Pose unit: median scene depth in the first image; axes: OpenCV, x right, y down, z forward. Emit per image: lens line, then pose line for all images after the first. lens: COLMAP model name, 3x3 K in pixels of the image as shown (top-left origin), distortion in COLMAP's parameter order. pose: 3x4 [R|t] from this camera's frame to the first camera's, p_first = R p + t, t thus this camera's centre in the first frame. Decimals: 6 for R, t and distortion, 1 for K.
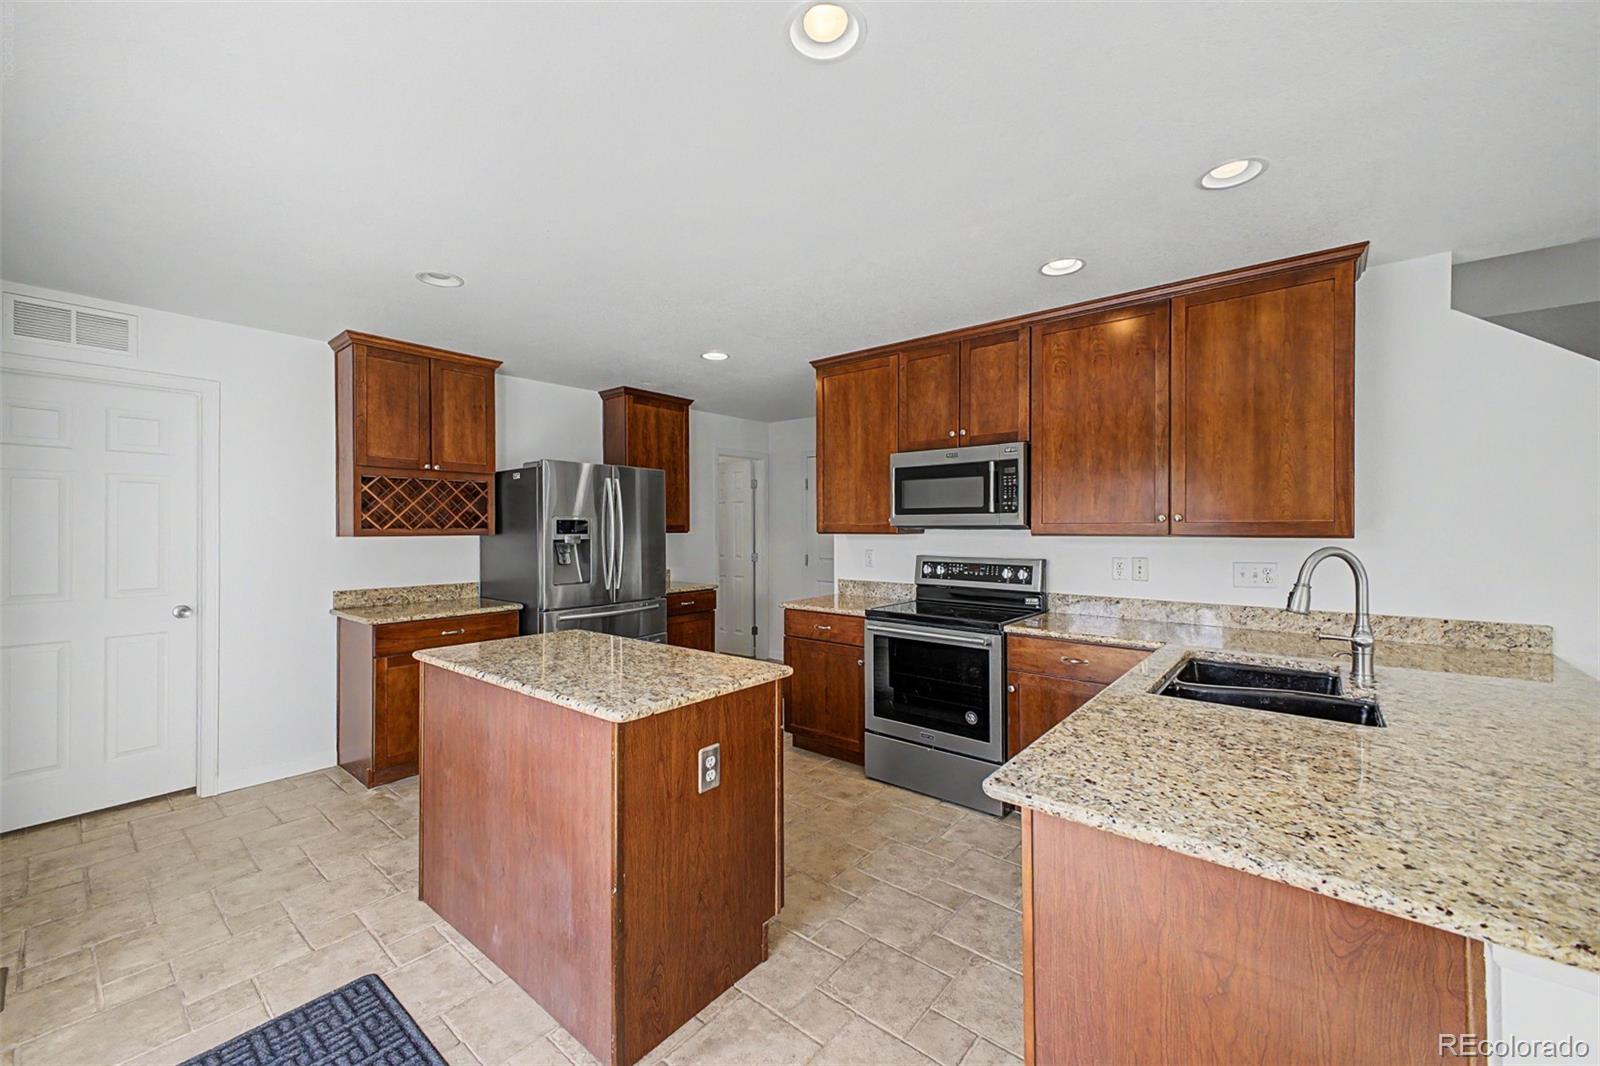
lens RADIAL K [[634.9, 0, 796.6], [0, 634.9, 529.2], [0, 0, 1]] dist [0.015845, -0.000499]
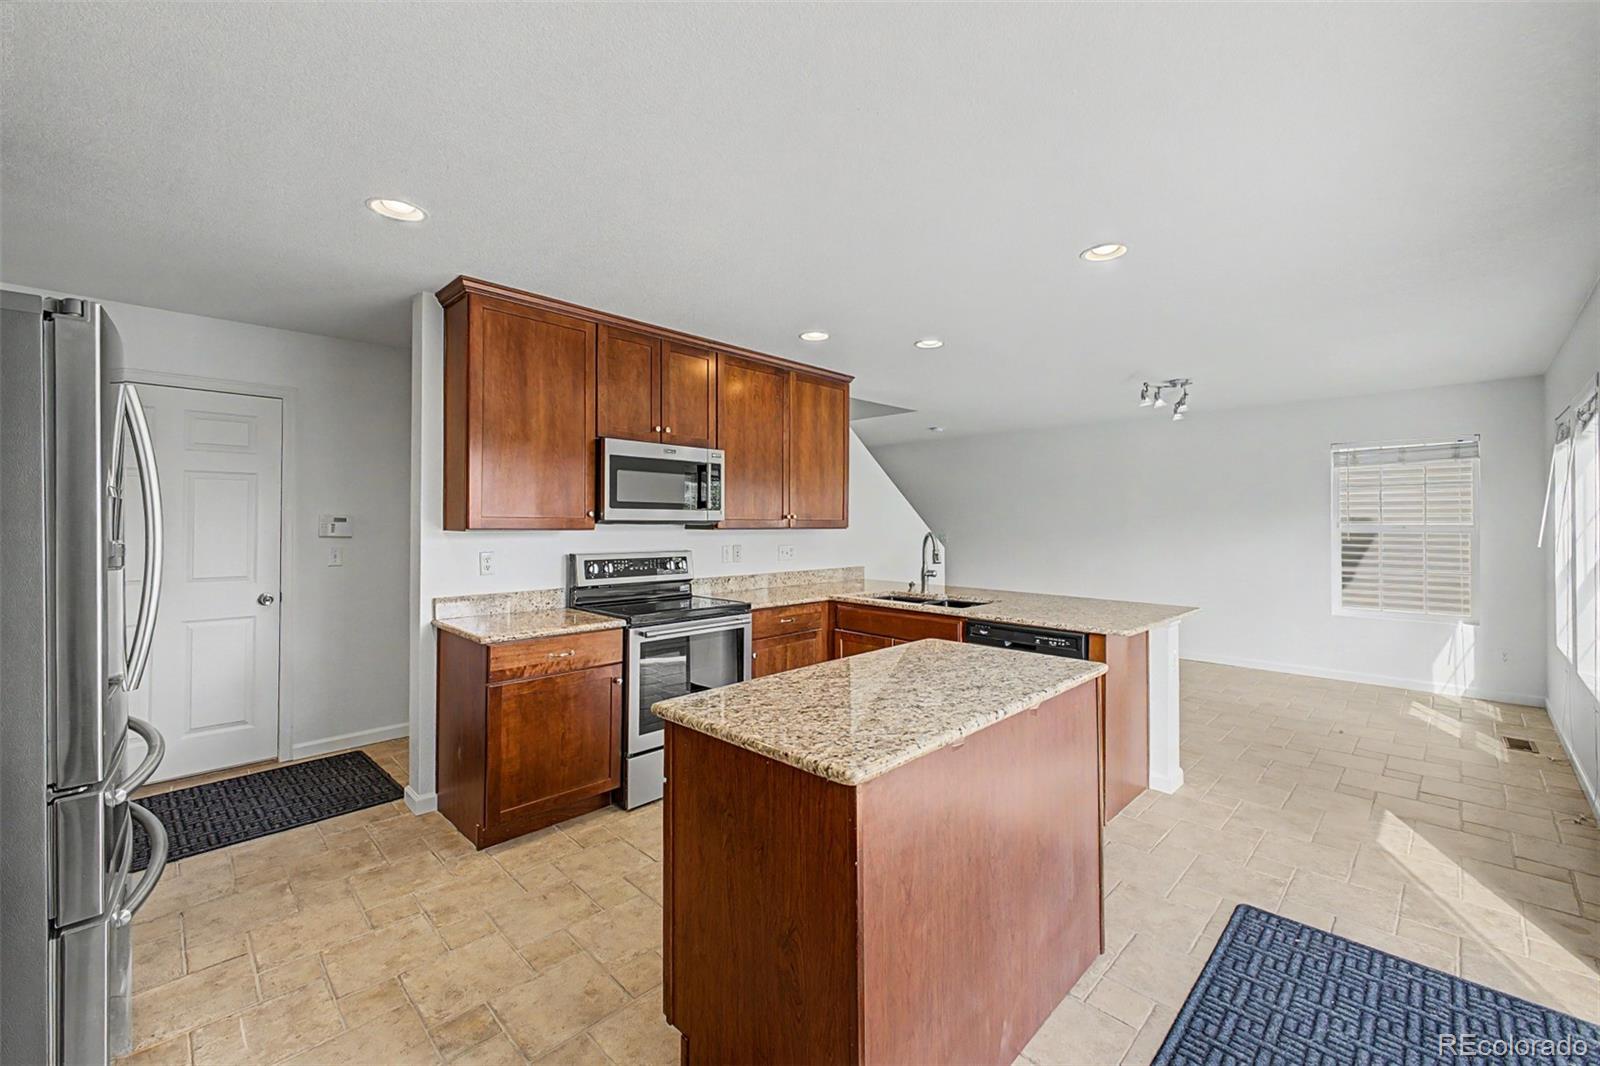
lens RADIAL K [[634.9, 0, 833.2], [0, 634.9, 519.0], [0, 0, 1]] dist [0.015845, -0.000499]
pose [[0.064686, 0.008547, 0.997869, -0.727228], [-0.000413, 0.999963, -0.008539, 0.000129], [-0.997906, 0.000140, 0.064687, 0.654229]]
